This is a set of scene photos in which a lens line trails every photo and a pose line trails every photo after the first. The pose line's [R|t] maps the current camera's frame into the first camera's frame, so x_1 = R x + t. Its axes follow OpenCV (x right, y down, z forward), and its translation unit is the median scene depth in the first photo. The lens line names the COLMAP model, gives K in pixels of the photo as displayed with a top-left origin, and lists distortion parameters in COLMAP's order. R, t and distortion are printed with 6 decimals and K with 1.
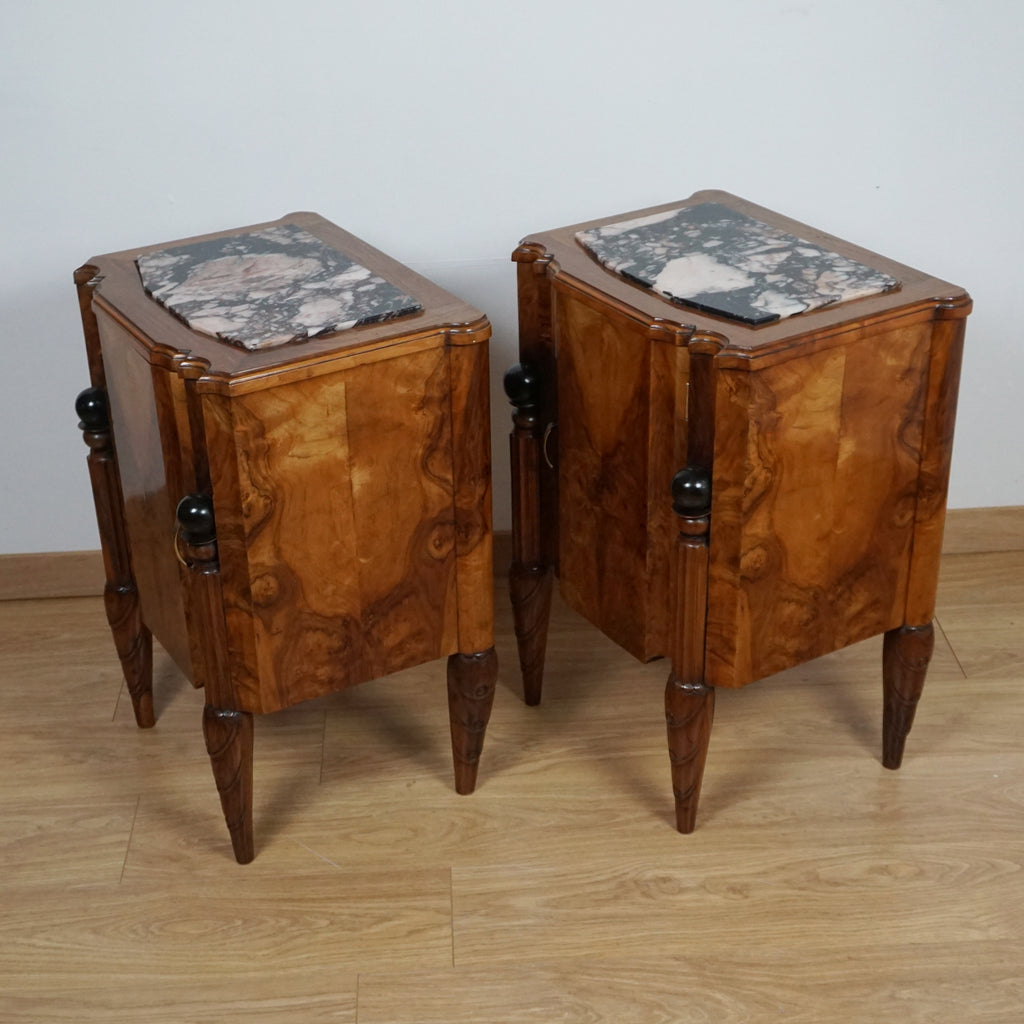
lens RADIAL K [[1028.3, 0, 462.4], [0, 1028.3, 416.1], [0, 0, 1]] dist [0.010030, 0.006260]
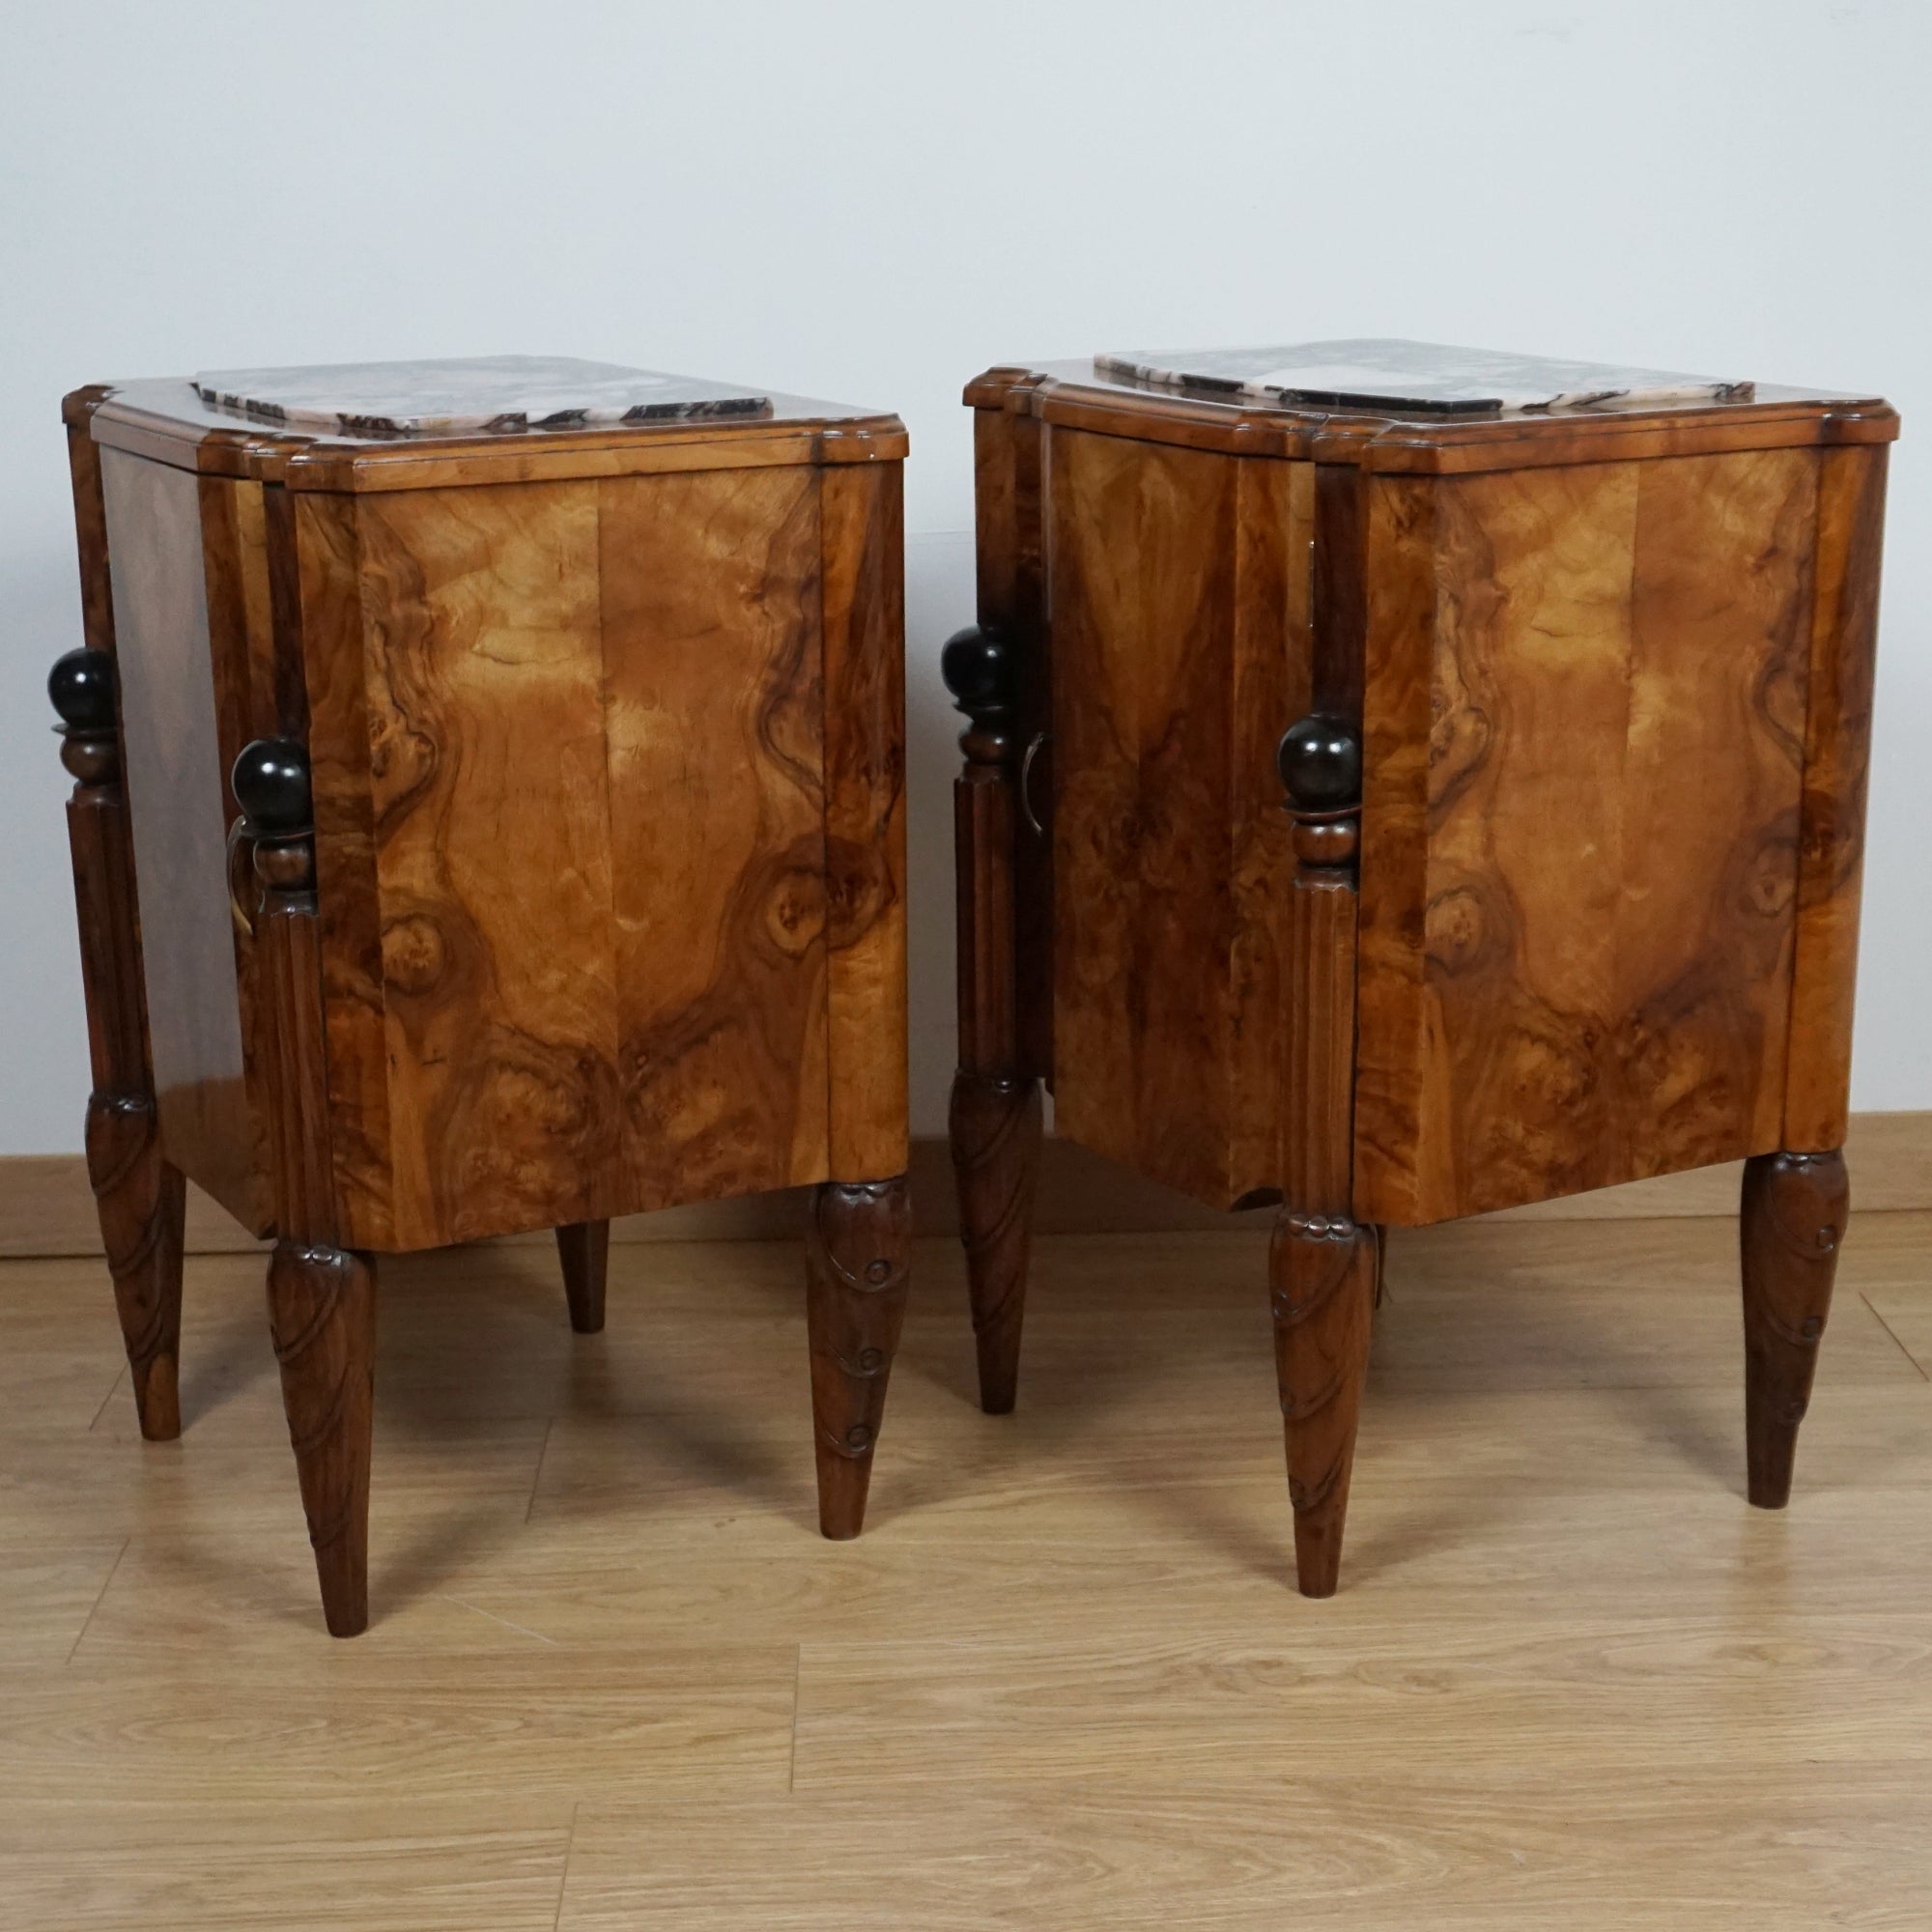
lens RADIAL K [[2110.6, 0, 915.1], [0, 2110.6, 961.6], [0, 0, 1]] dist [0.008211, 0.010731]
pose [[0.999746, 0.022321, 0.003051, 0.032258], [-0.021774, 0.992123, -0.123364, 0.269072], [-0.005780, 0.123266, 0.992357, 0.041650]]
